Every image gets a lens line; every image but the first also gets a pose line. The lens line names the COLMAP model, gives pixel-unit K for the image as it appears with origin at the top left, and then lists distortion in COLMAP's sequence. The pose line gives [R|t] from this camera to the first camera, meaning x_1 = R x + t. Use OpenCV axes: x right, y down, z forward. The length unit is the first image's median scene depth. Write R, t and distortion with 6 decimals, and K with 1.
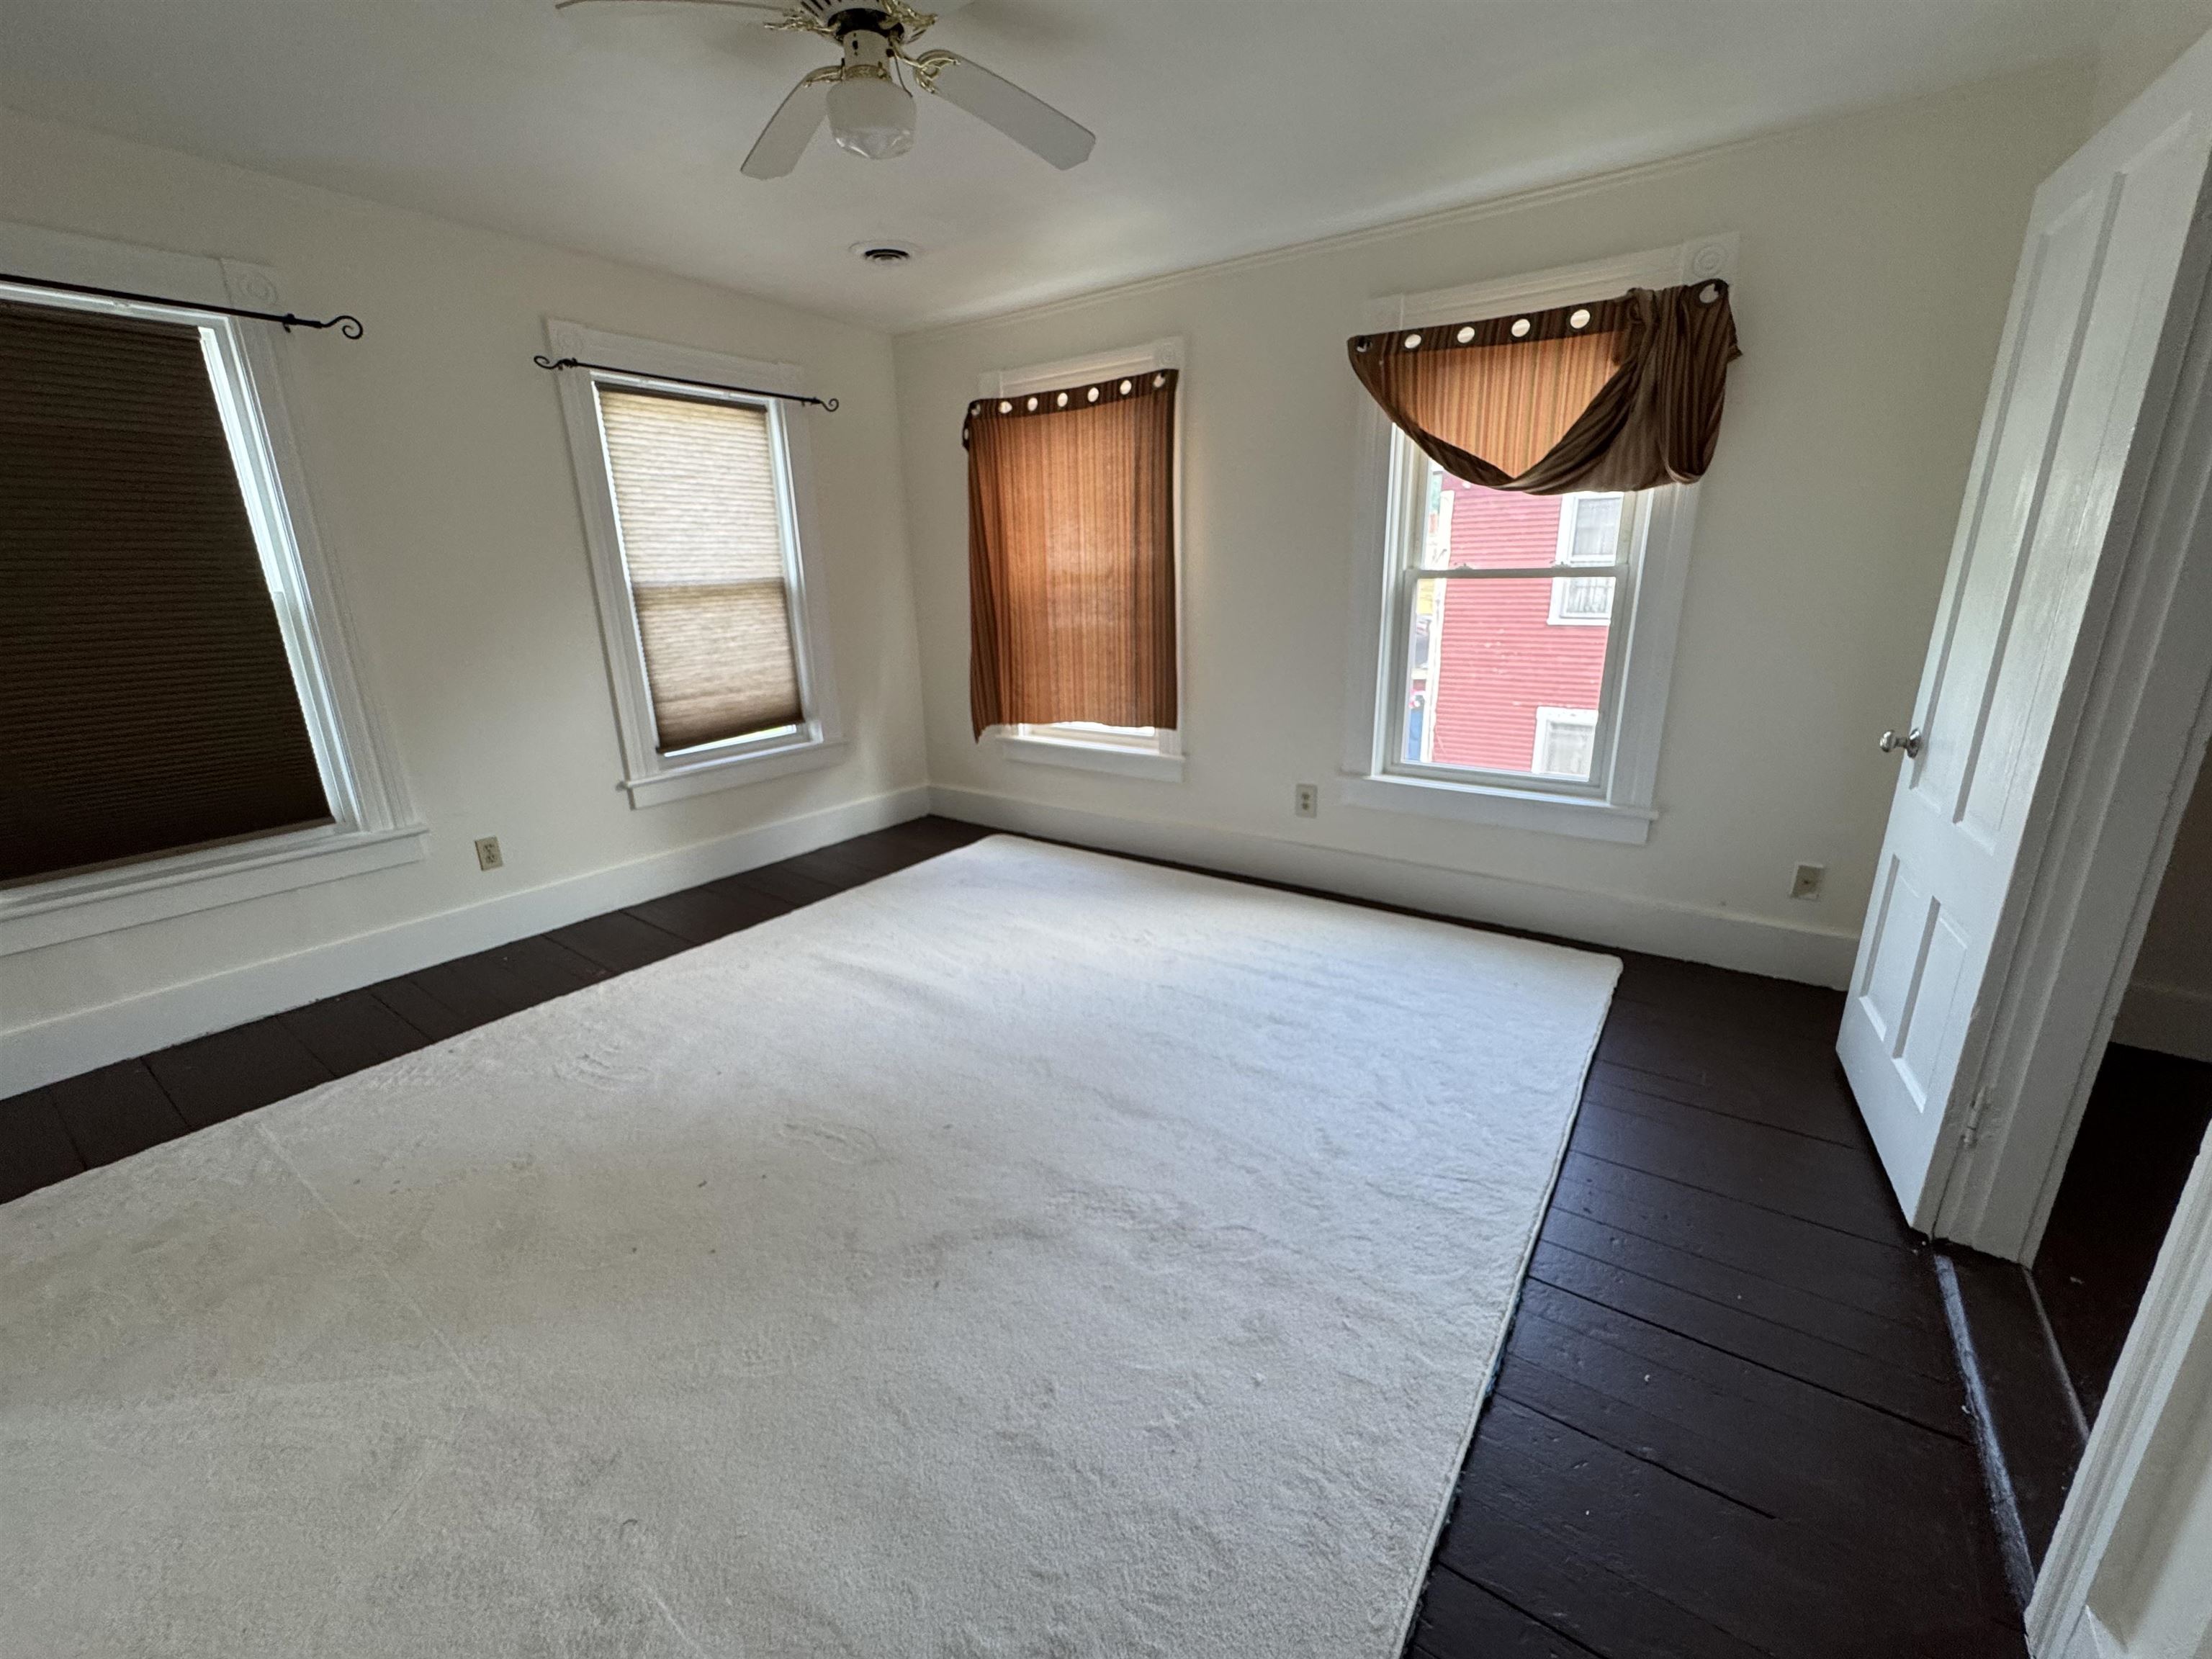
lens RADIAL K [[885.6, 0, 1093.6], [0, 885.6, 826.4], [0, 0, 1]] dist [-0.001294, -0.000448]
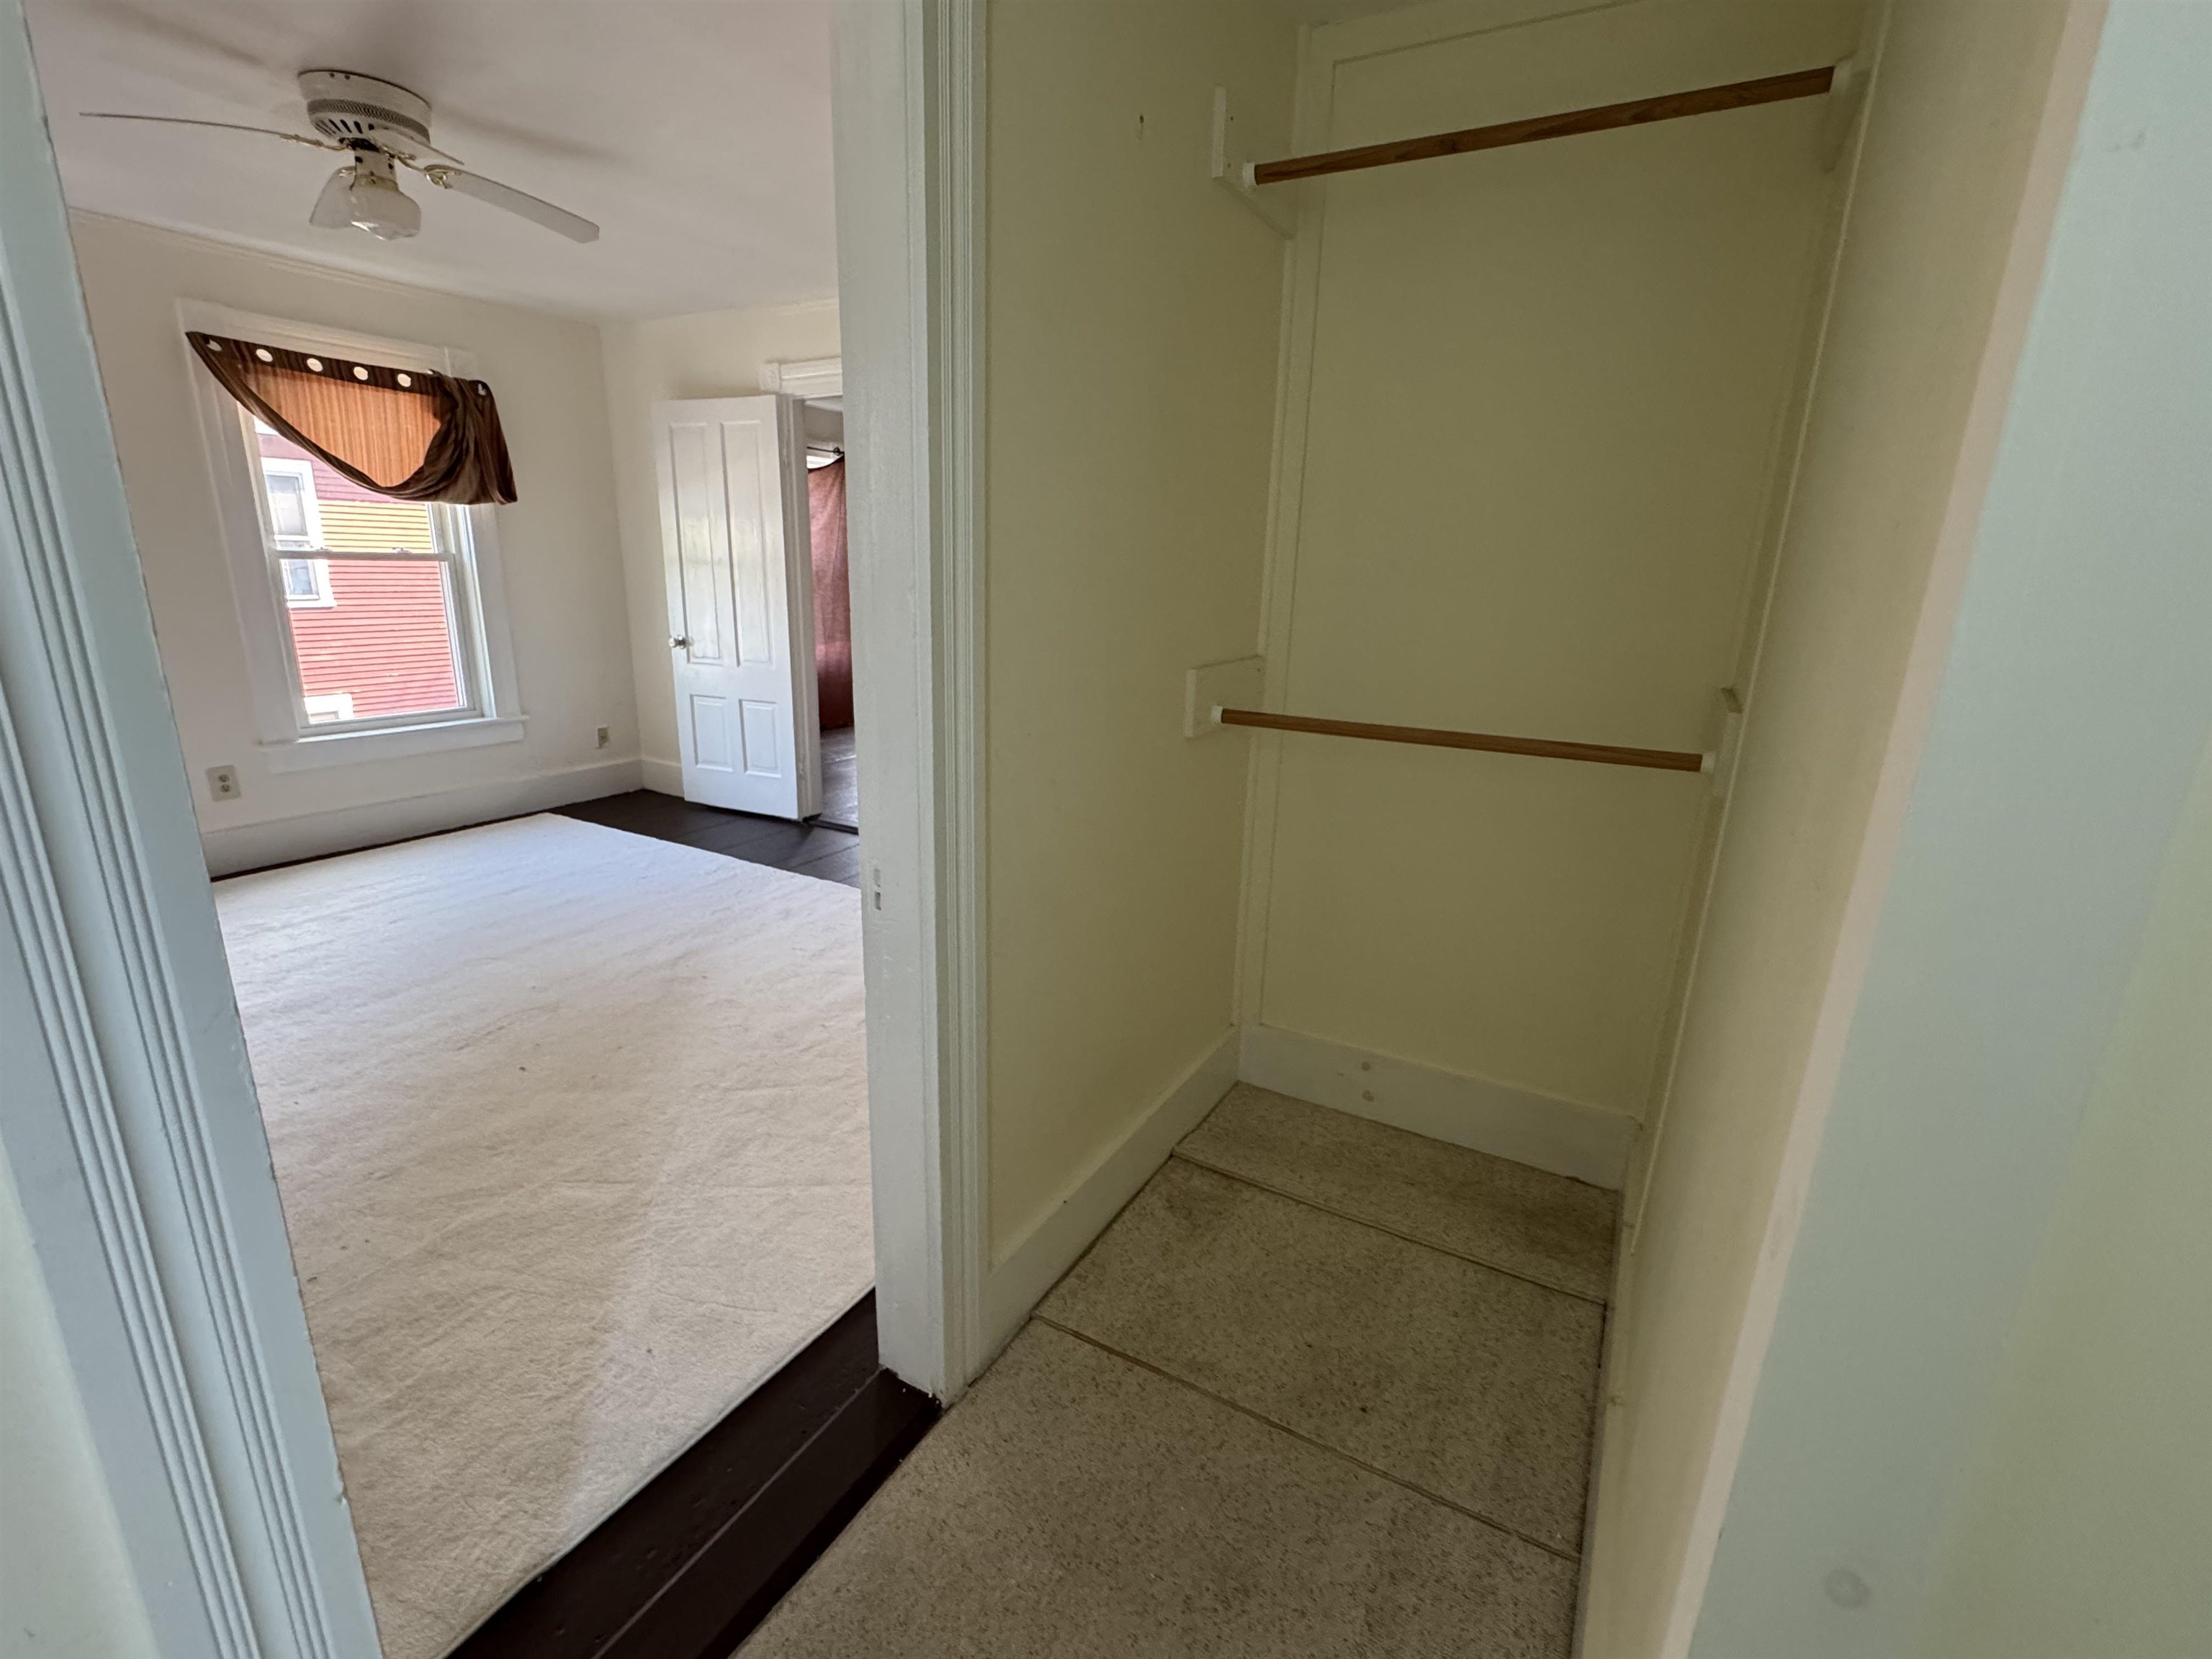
lens RADIAL K [[987.1, 0, 1104.0], [0, 987.1, 835.7], [0, 0, 1]] dist [-0.001403, -0.000612]
pose [[-0.108899, -0.247557, 0.962734, -1.267418], [0.251706, 0.930064, 0.267628, -0.029030], [-0.961657, 0.271470, -0.038972, 0.170576]]
